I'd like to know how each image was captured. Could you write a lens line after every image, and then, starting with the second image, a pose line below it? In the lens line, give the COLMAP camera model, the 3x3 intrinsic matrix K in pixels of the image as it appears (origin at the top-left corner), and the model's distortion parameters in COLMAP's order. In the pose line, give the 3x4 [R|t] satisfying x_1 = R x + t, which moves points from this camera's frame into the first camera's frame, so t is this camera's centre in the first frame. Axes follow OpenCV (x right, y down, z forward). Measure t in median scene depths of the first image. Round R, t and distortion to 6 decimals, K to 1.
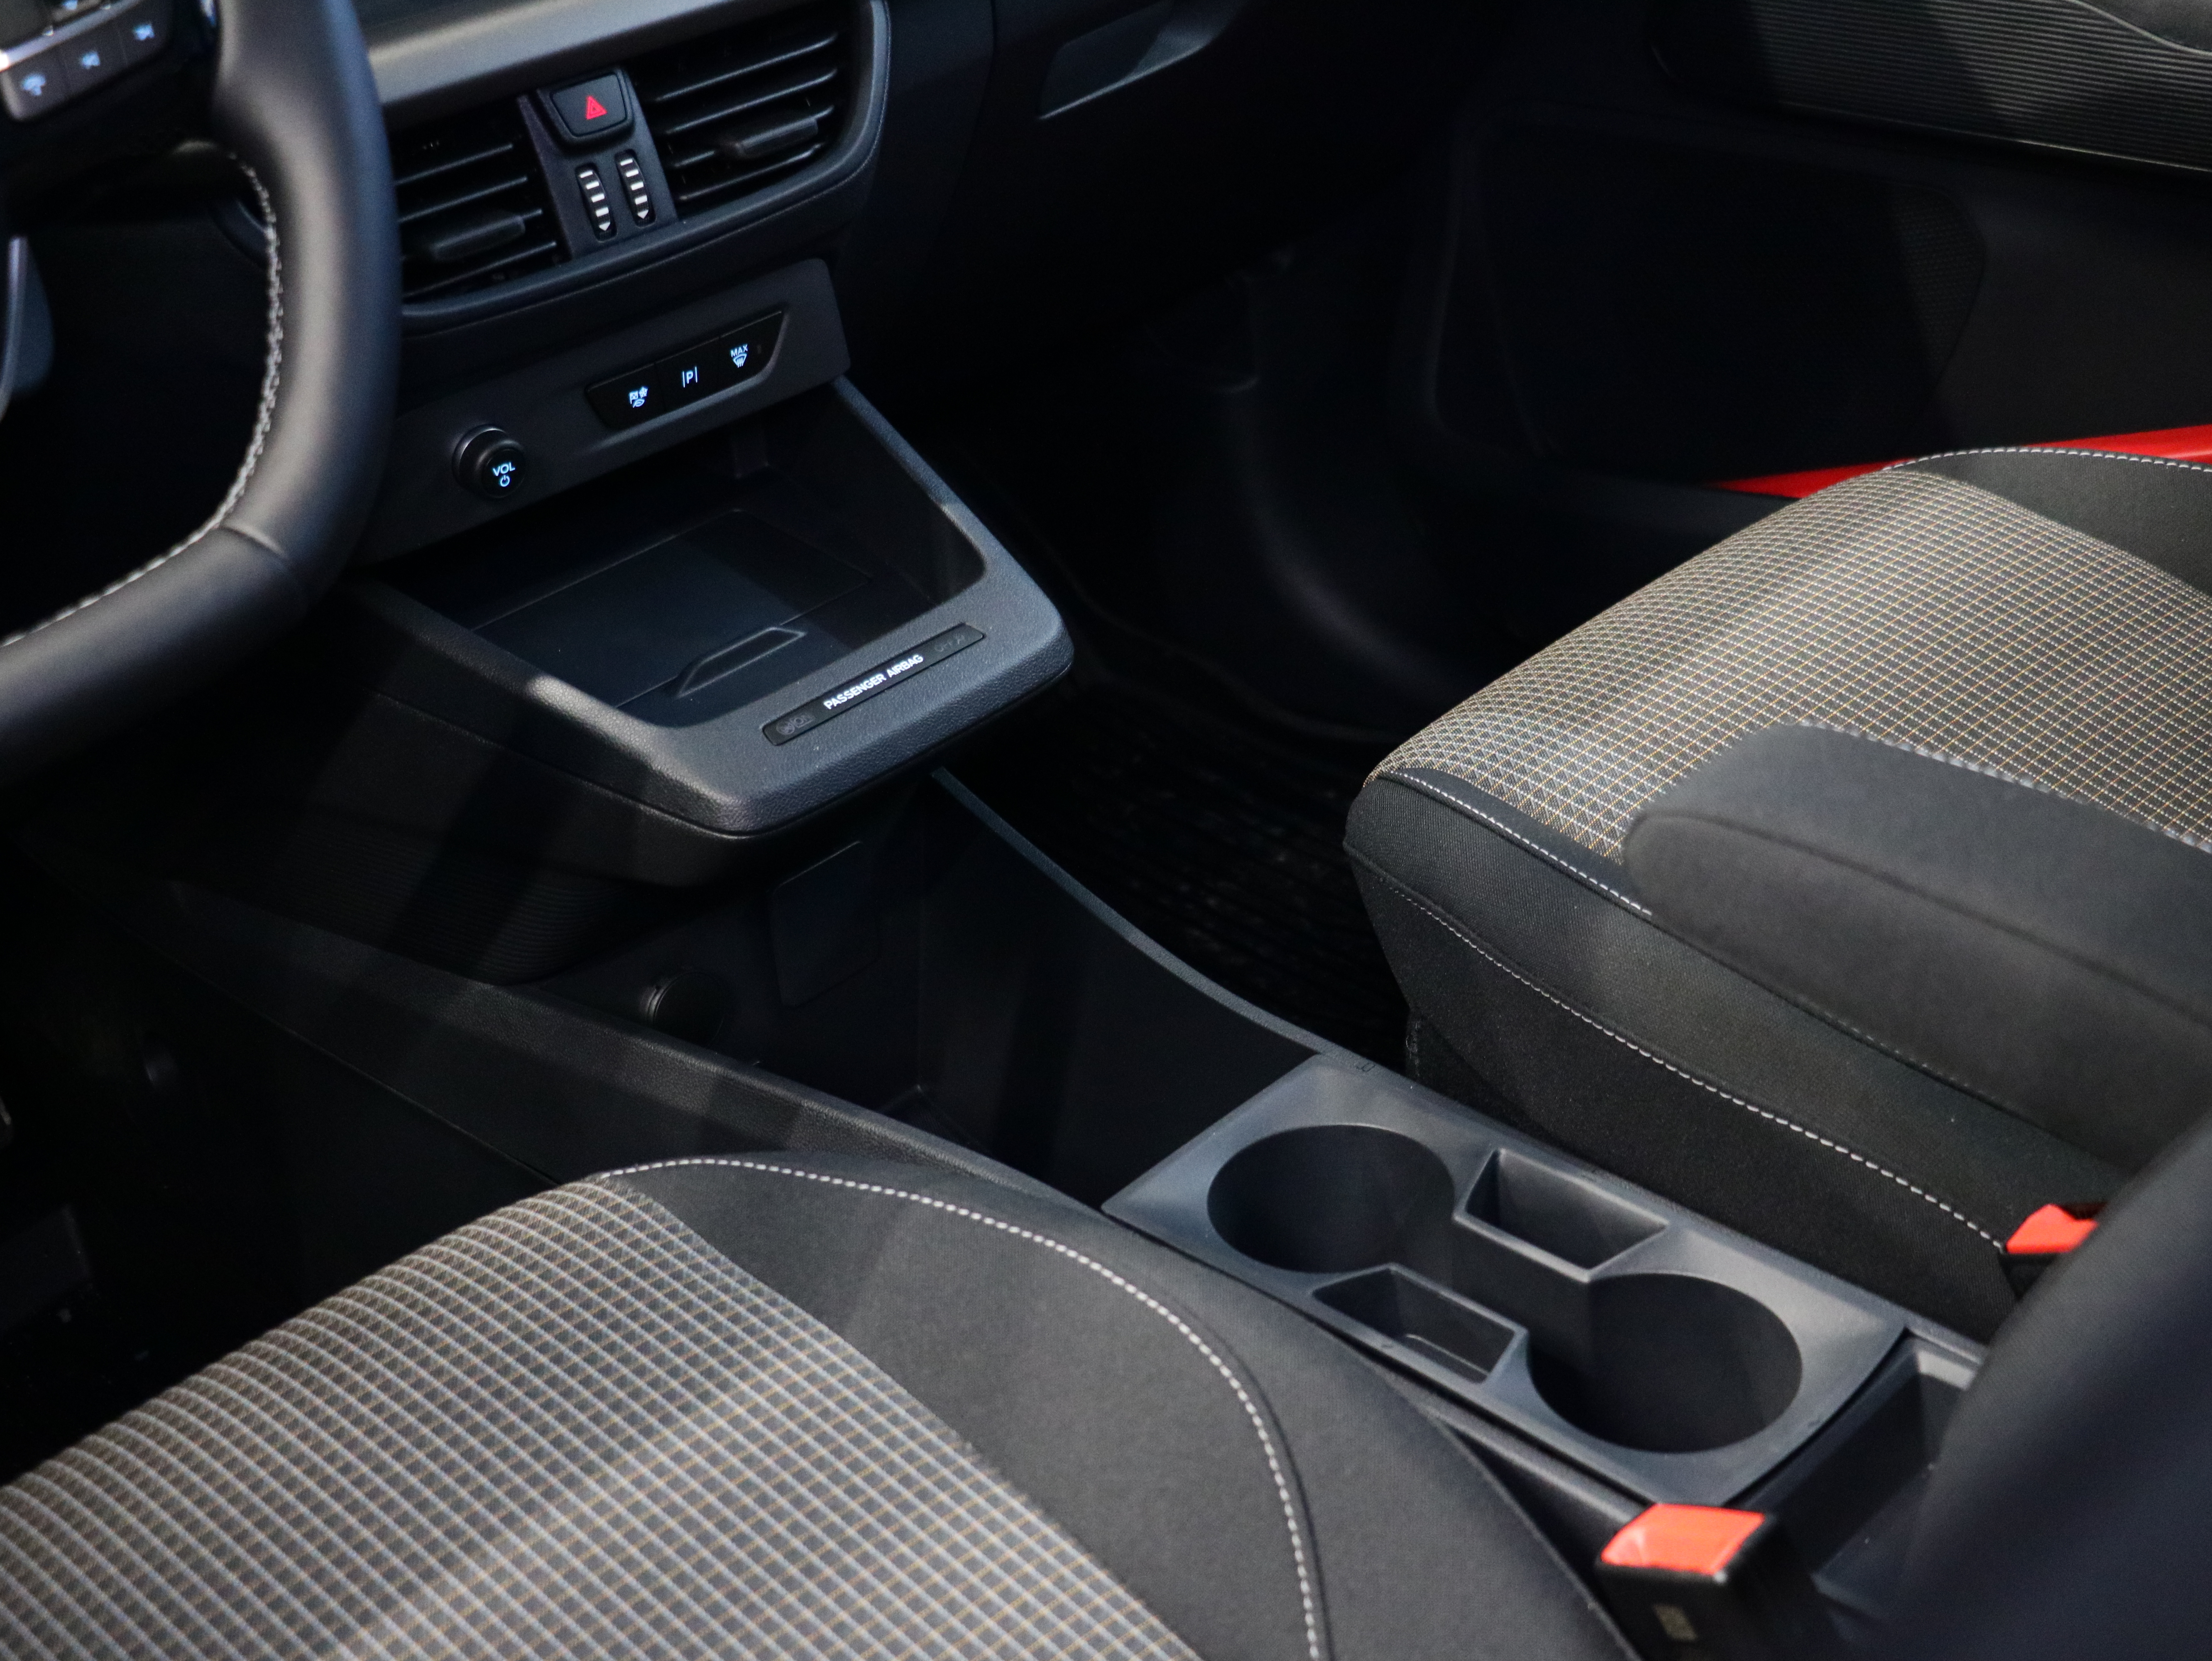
lens RADIAL K [[3093.4, 0, 1106.0], [0, 3093.4, 830.5], [0, 0, 1]] dist [0.007273, -0.126644]
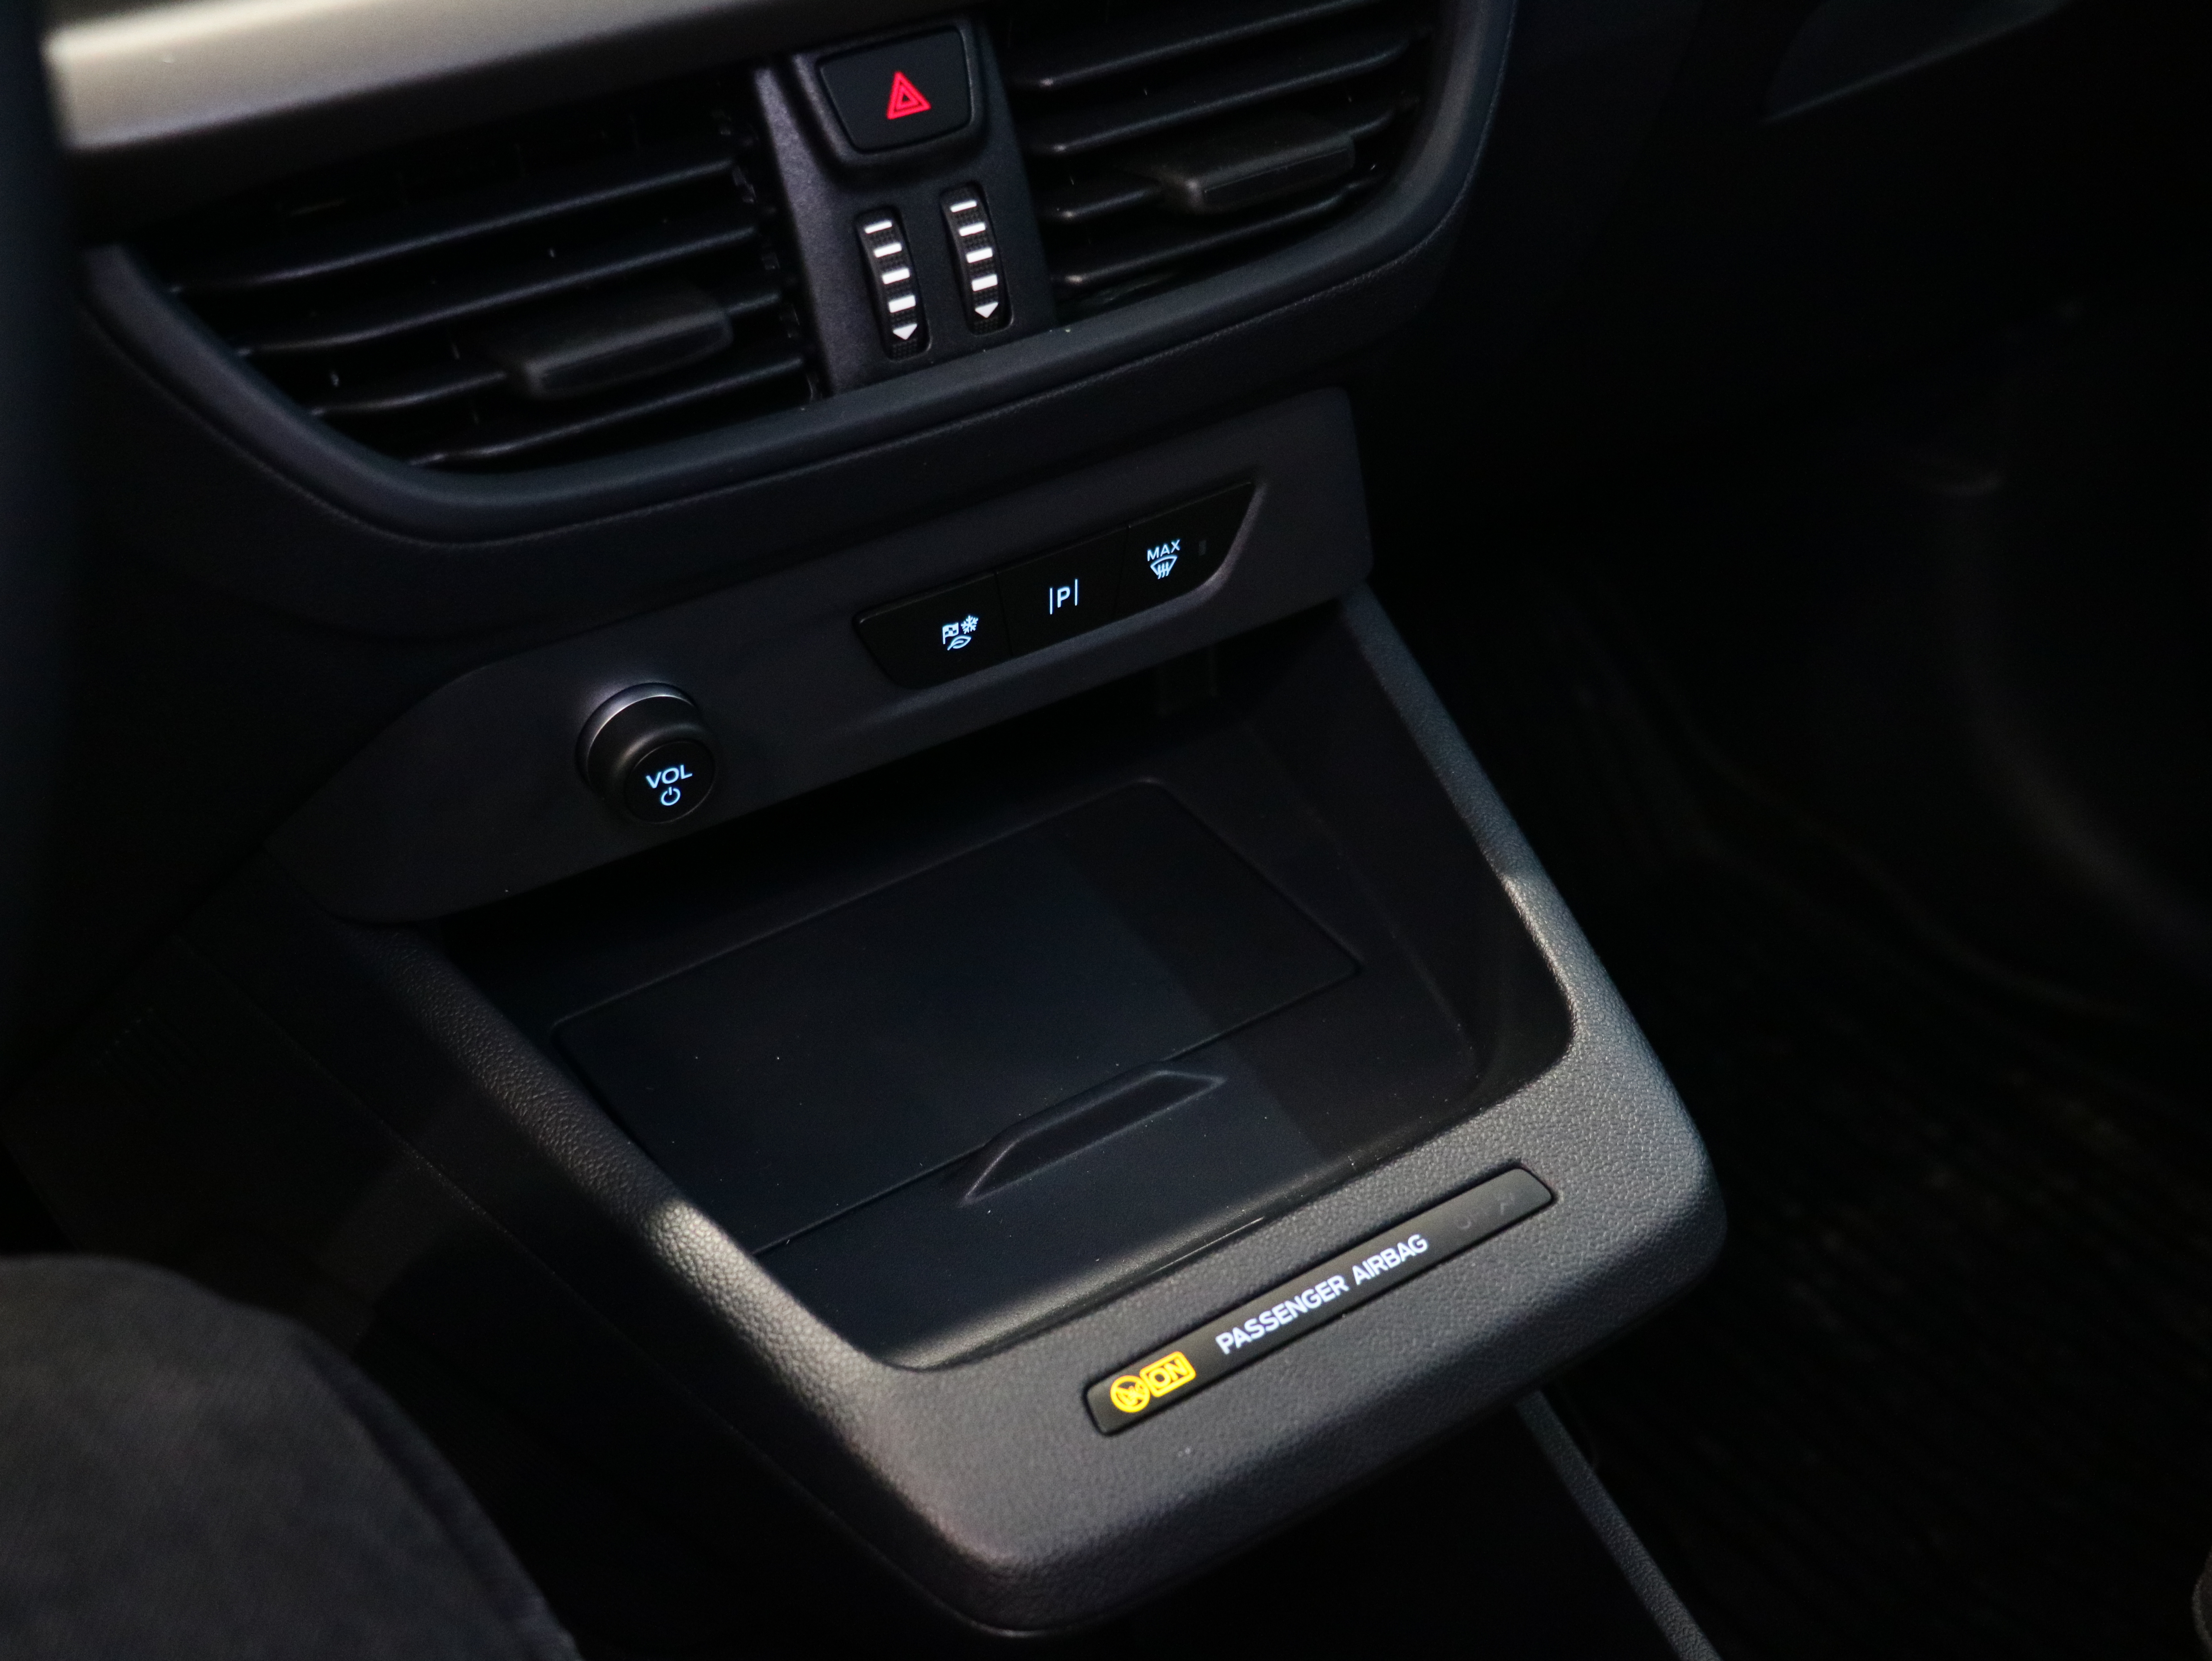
lens RADIAL K [[2966.6, 0, 1106.0], [0, 2966.6, 830.5], [0, 0, 1]] dist [-0.013285, -0.007321]
pose [[0.977155, 0.127081, -0.170351, -0.036744], [-0.116795, 0.990746, 0.069142, -0.151517], [0.177561, -0.047666, 0.982955, 0.523873]]
